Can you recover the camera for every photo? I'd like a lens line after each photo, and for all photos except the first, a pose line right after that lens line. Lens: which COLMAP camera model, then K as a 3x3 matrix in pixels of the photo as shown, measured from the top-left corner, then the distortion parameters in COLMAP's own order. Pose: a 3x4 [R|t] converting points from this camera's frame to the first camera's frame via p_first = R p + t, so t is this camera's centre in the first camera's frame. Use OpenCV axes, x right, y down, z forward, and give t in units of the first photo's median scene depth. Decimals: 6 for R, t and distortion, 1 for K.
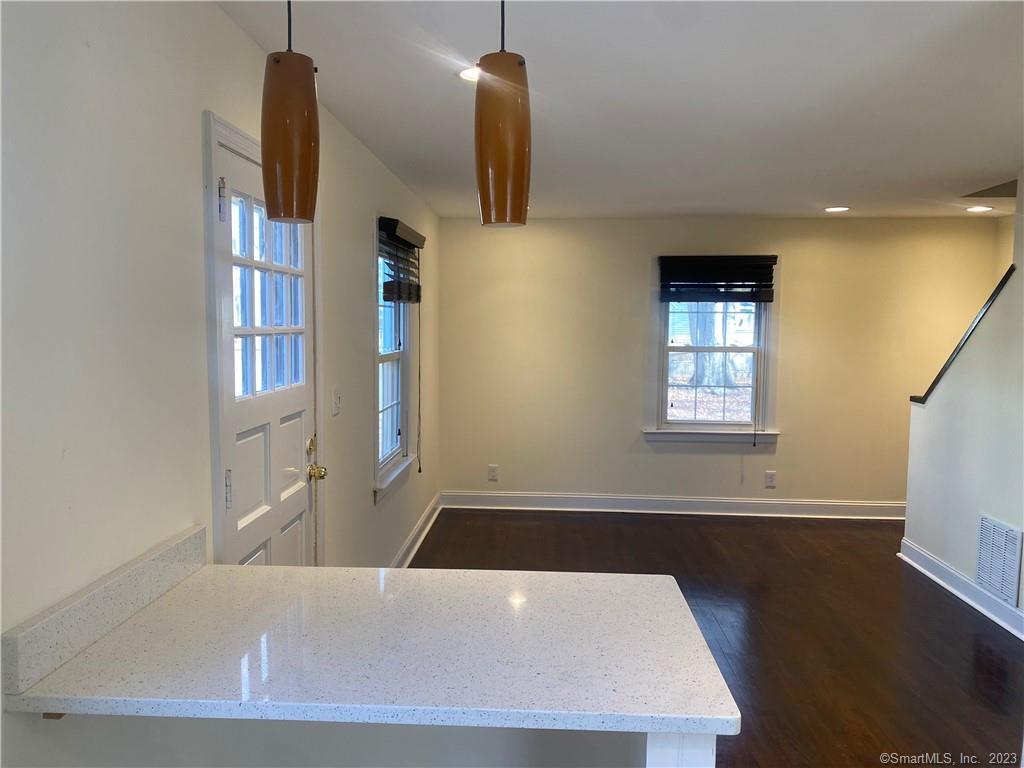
lens RADIAL K [[783.7, 0, 512.0], [0, 783.7, 384.0], [0, 0, 1]] dist [0.023935, -0.000493]
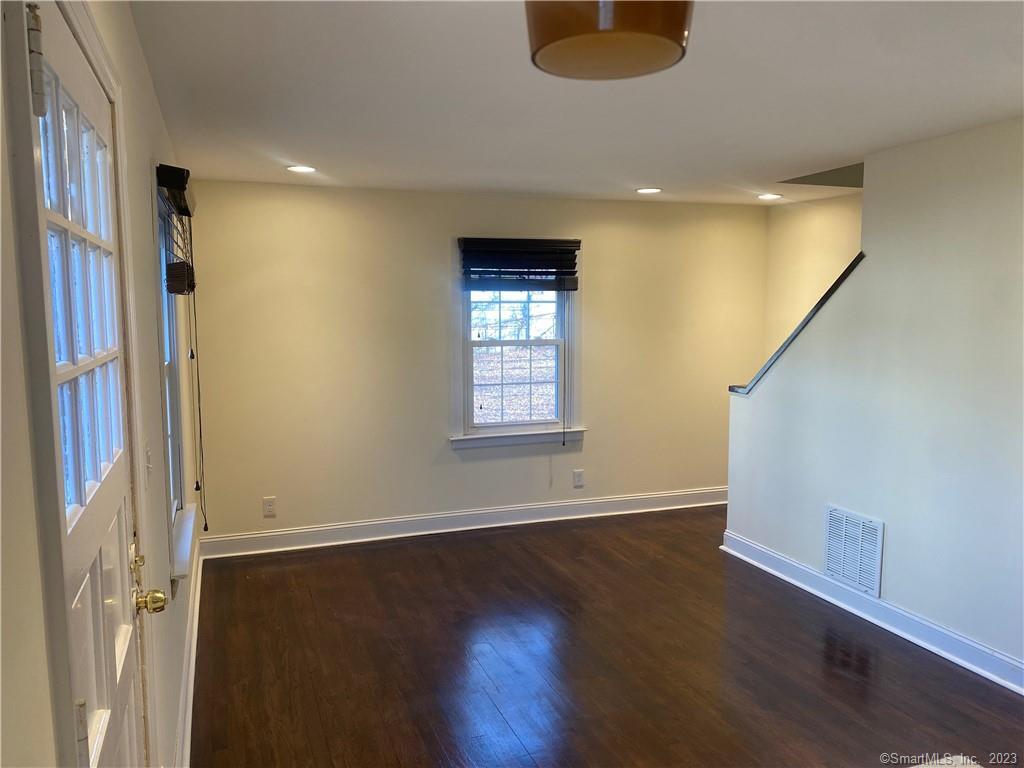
lens RADIAL K [[780.8, 0, 512.0], [0, 780.8, 384.0], [0, 0, 1]] dist [0.097000, -0.004321]
pose [[0.918932, -0.052364, 0.390925, -0.107192], [0.044692, 0.998588, 0.028704, -0.023088], [-0.391876, -0.008906, 0.919975, 0.173820]]
